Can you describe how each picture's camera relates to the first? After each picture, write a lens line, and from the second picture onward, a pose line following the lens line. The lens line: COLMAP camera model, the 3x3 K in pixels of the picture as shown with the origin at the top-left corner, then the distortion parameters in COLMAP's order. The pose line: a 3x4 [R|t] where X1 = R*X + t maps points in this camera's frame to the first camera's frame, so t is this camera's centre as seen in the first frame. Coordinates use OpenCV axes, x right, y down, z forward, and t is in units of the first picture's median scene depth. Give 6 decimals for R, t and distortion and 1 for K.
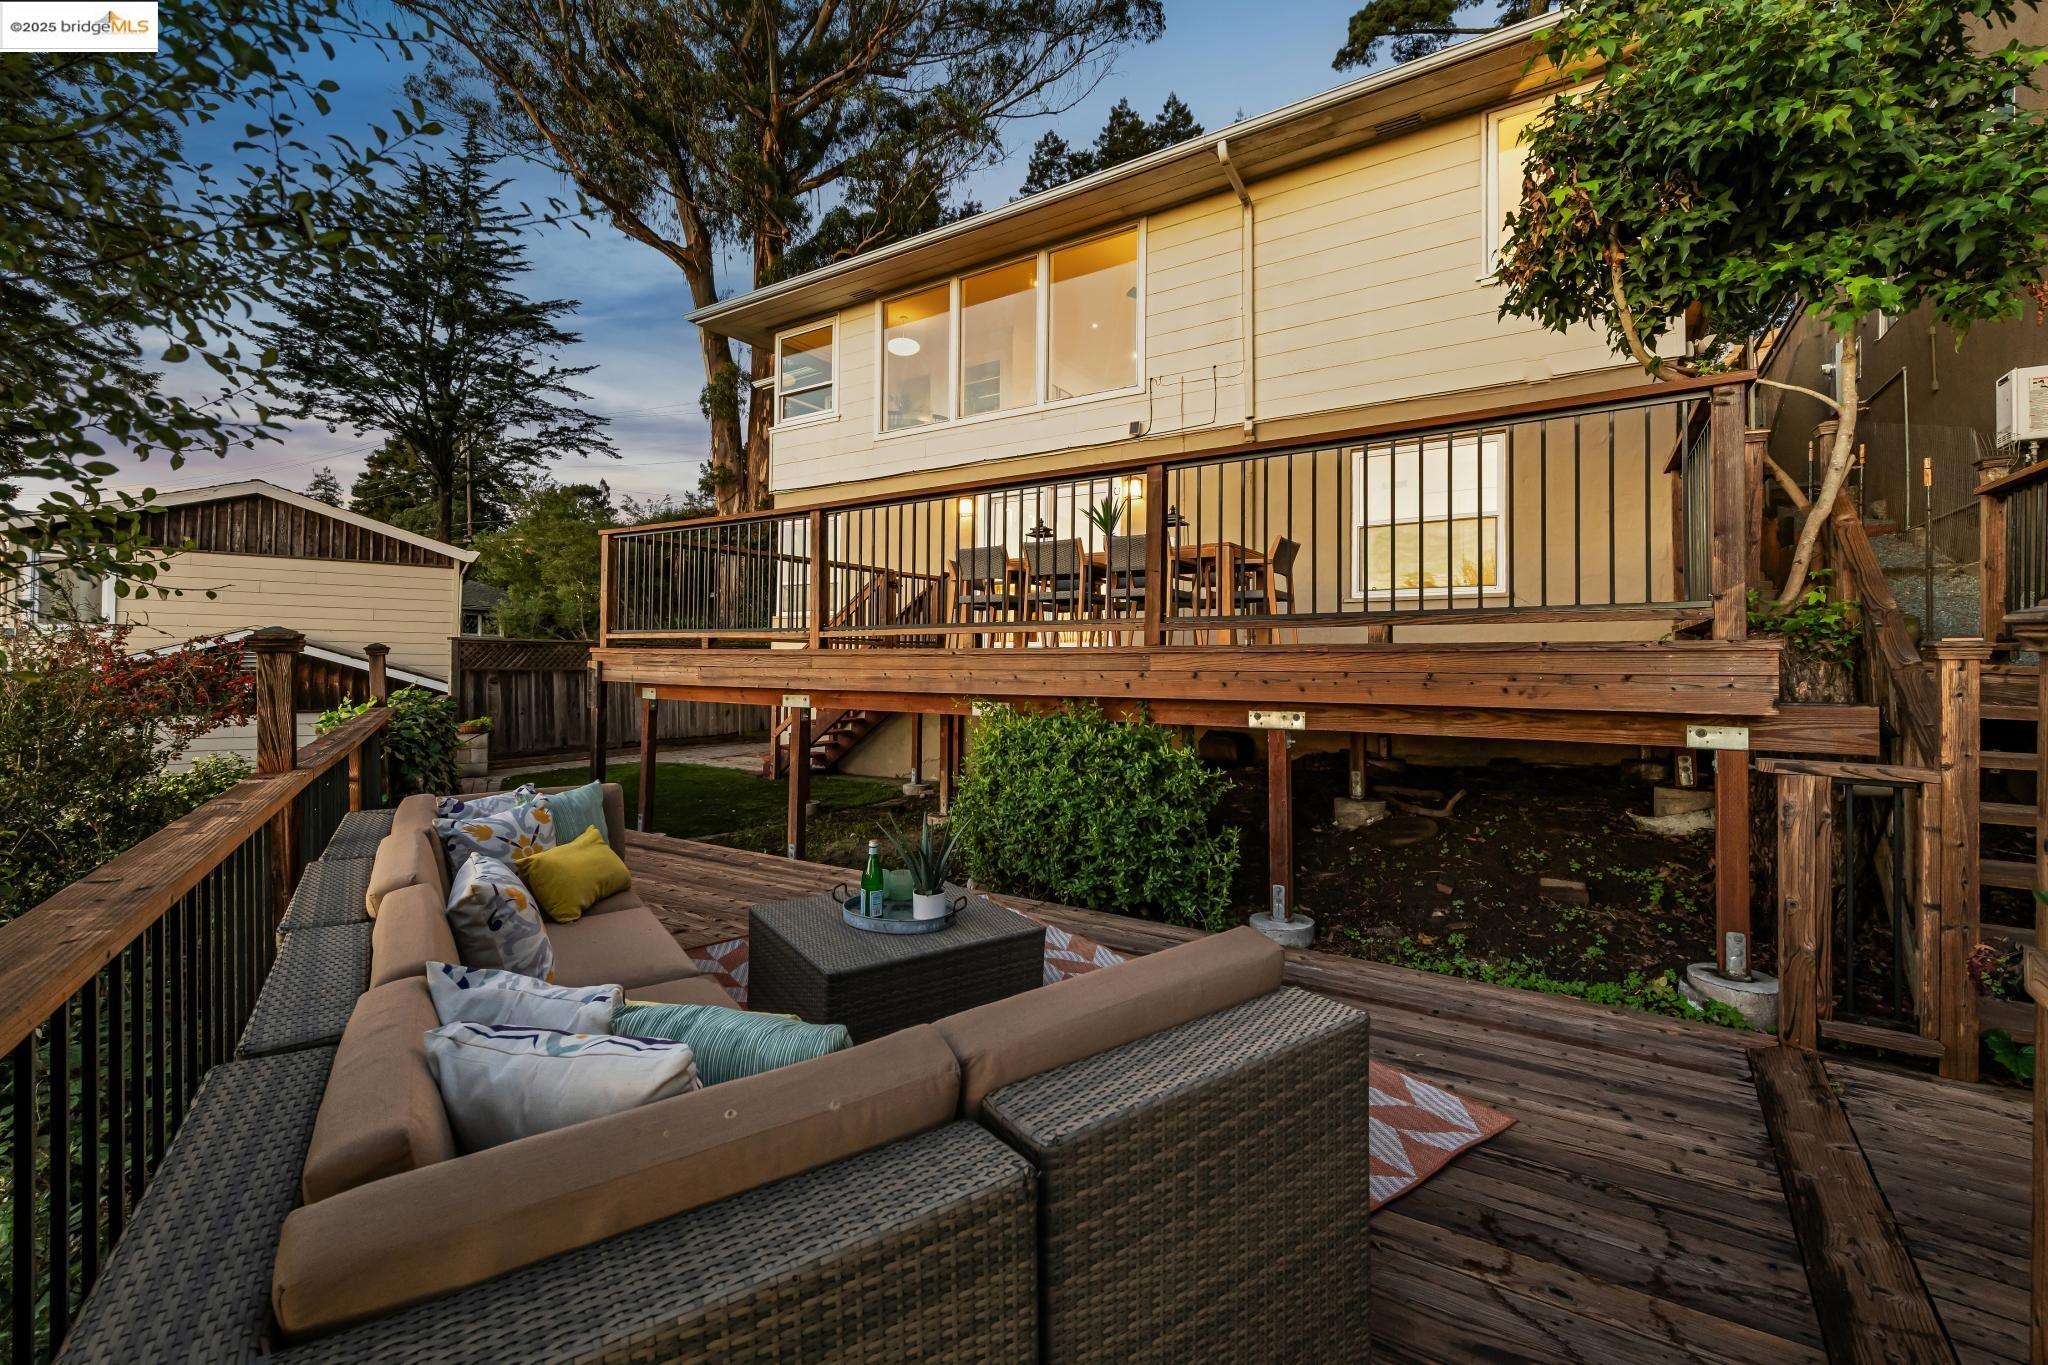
lens RADIAL K [[891.5, 0, 1018.6], [0, 891.5, 692.9], [0, 0, 1]] dist [0.004972, -0.000497]
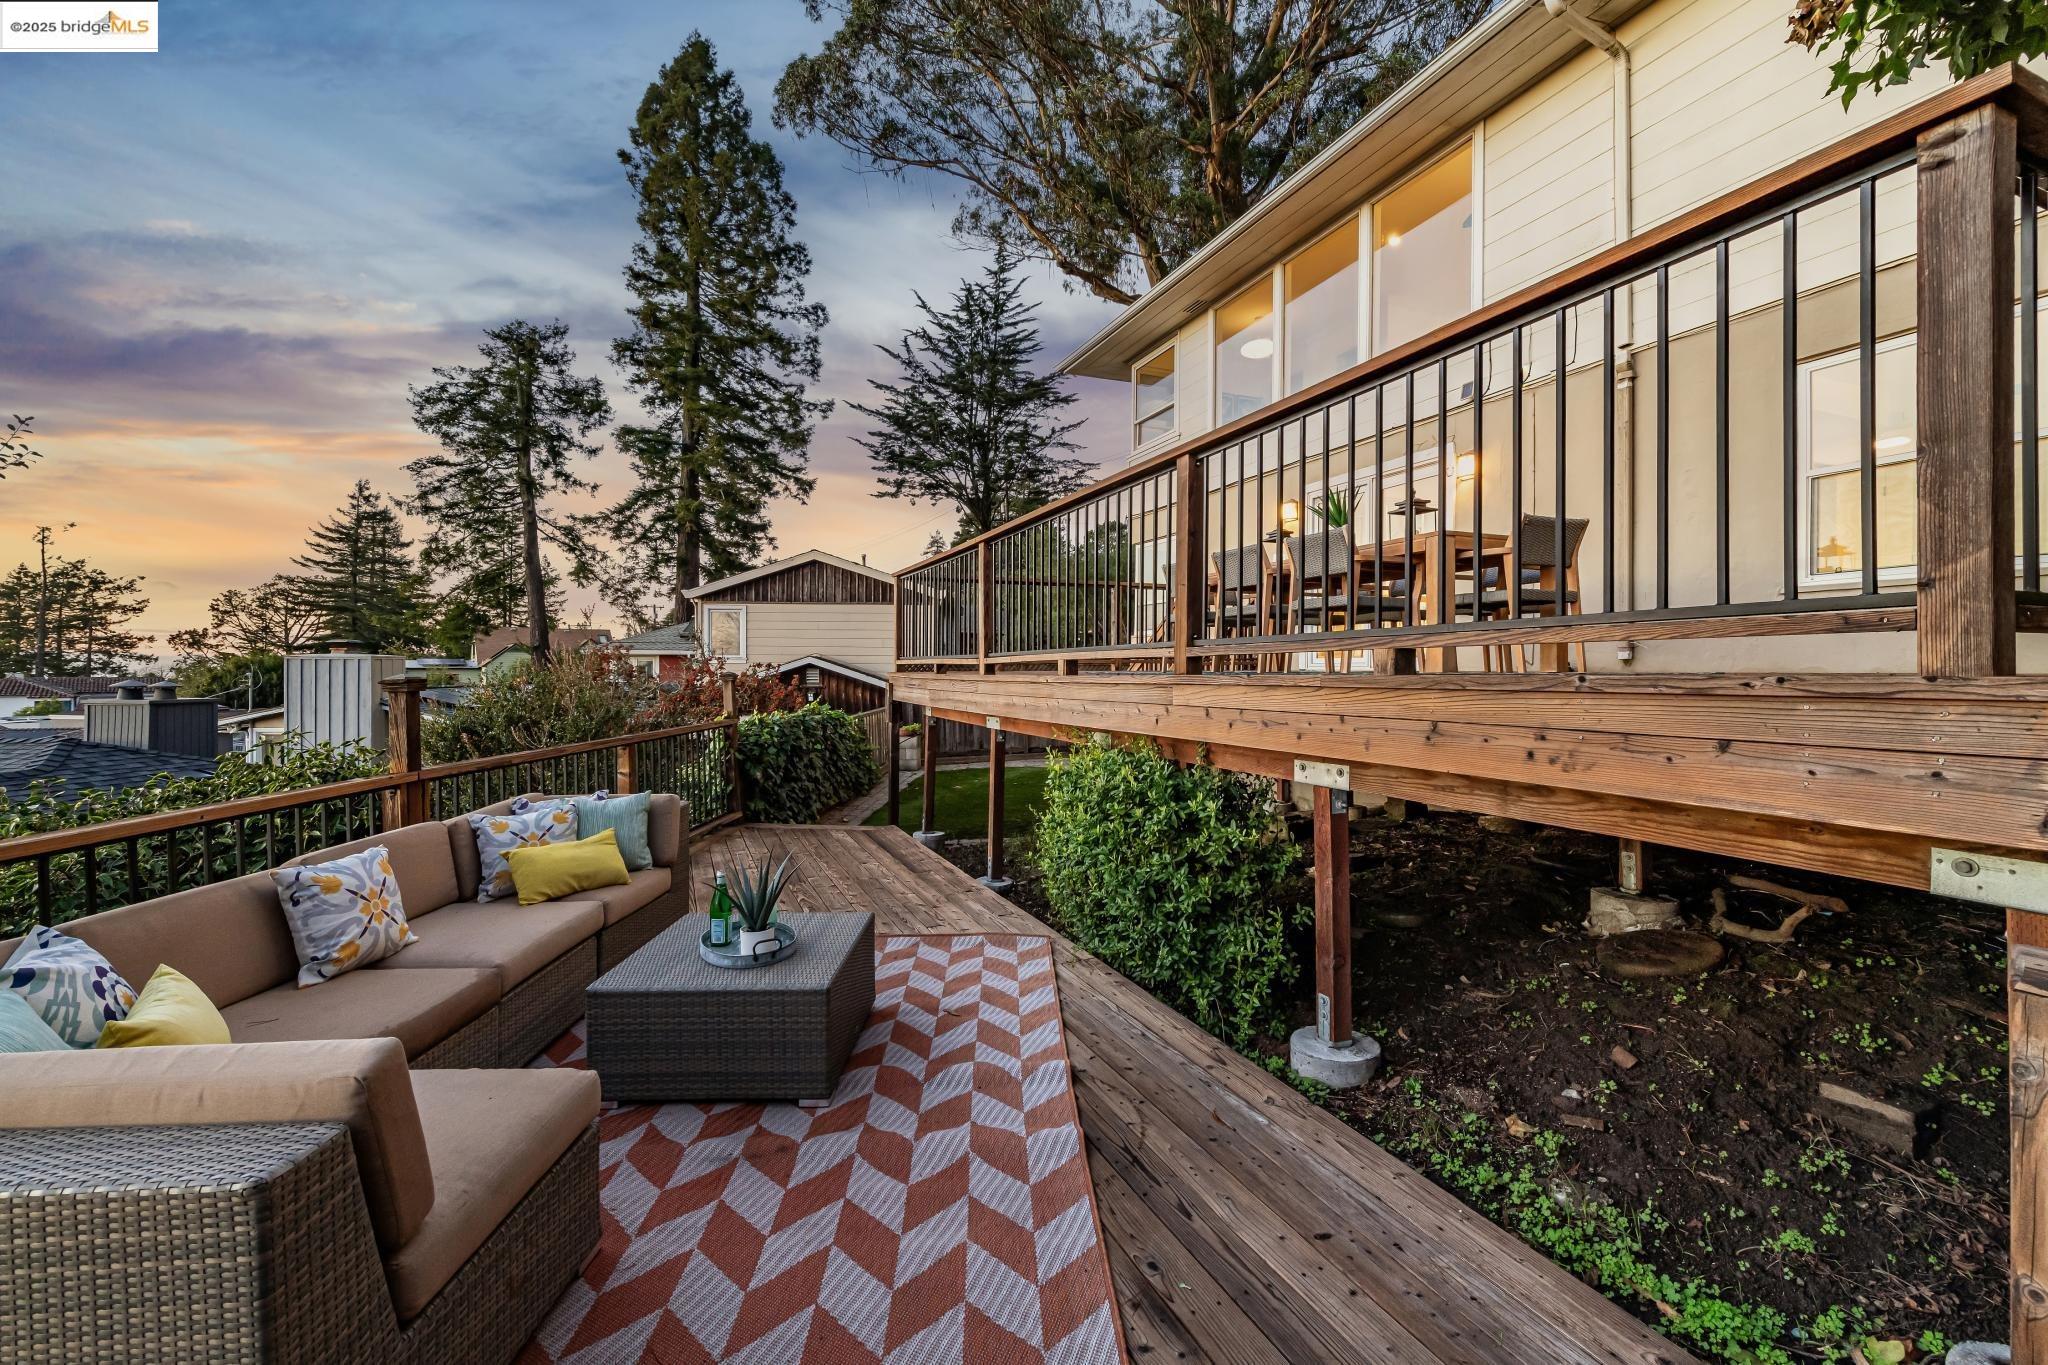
lens RADIAL K [[857.5, 0, 1086.3], [0, 857.5, 701.9], [0, 0, 1]] dist [0.009258, -0.003060]
pose [[0.811632, 0.015148, -0.583972, 0.199427], [-0.011876, 0.999885, 0.009431, -0.012690], [0.584048, -0.000719, 0.811719, 0.109138]]
